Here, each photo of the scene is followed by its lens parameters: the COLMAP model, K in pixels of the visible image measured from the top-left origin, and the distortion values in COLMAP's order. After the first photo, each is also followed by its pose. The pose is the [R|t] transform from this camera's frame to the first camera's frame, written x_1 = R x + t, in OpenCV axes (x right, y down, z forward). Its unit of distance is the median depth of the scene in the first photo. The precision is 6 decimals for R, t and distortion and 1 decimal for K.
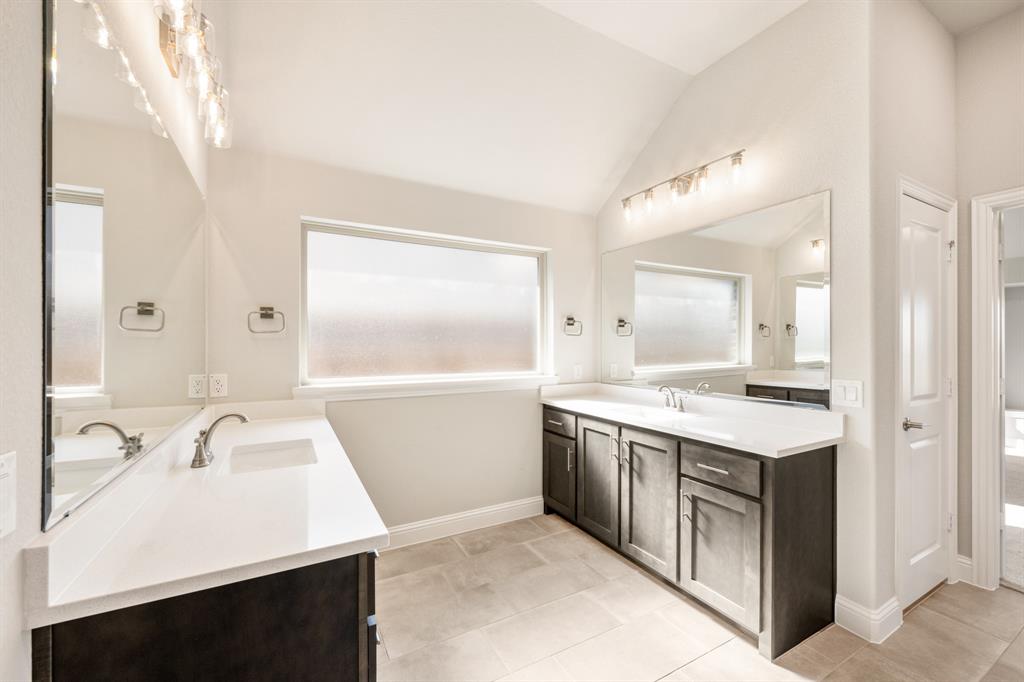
lens RADIAL K [[409.2, 0, 513.0], [0, 409.2, 342.7], [0, 0, 1]] dist [0.000080, -0.000034]
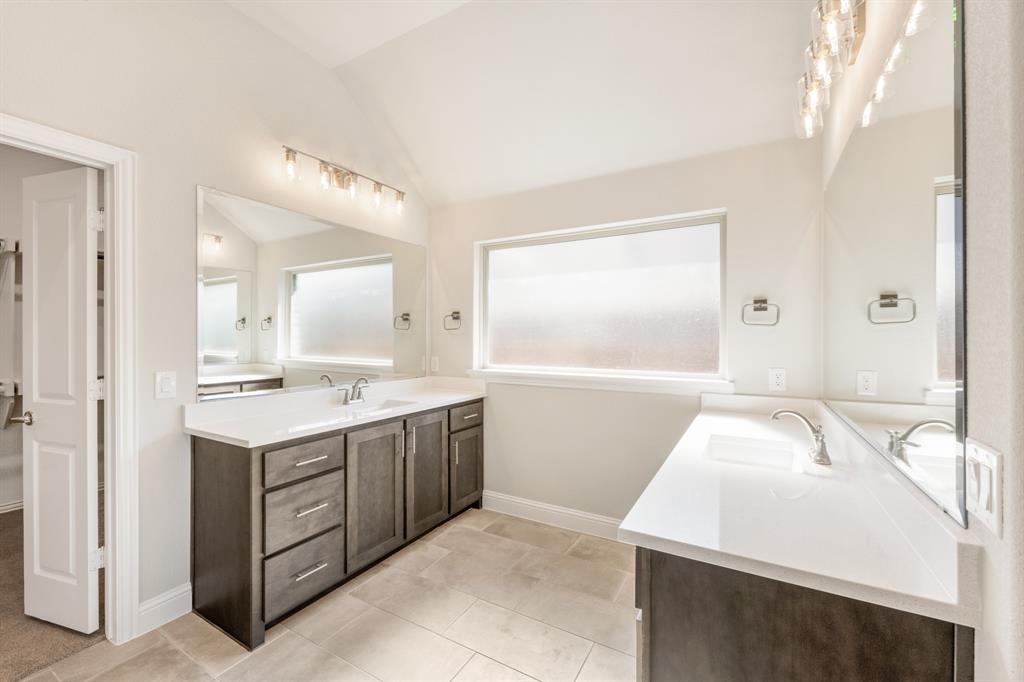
lens RADIAL K [[417.0, 0, 510.6], [0, 417.0, 337.3], [0, 0, 1]] dist [0.000350, -0.000154]
pose [[0.524443, 0.000451, -0.851445, 0.643947], [0.001874, 0.999997, 0.001683, 0.000196], [0.851444, -0.002478, 0.524440, 0.348723]]
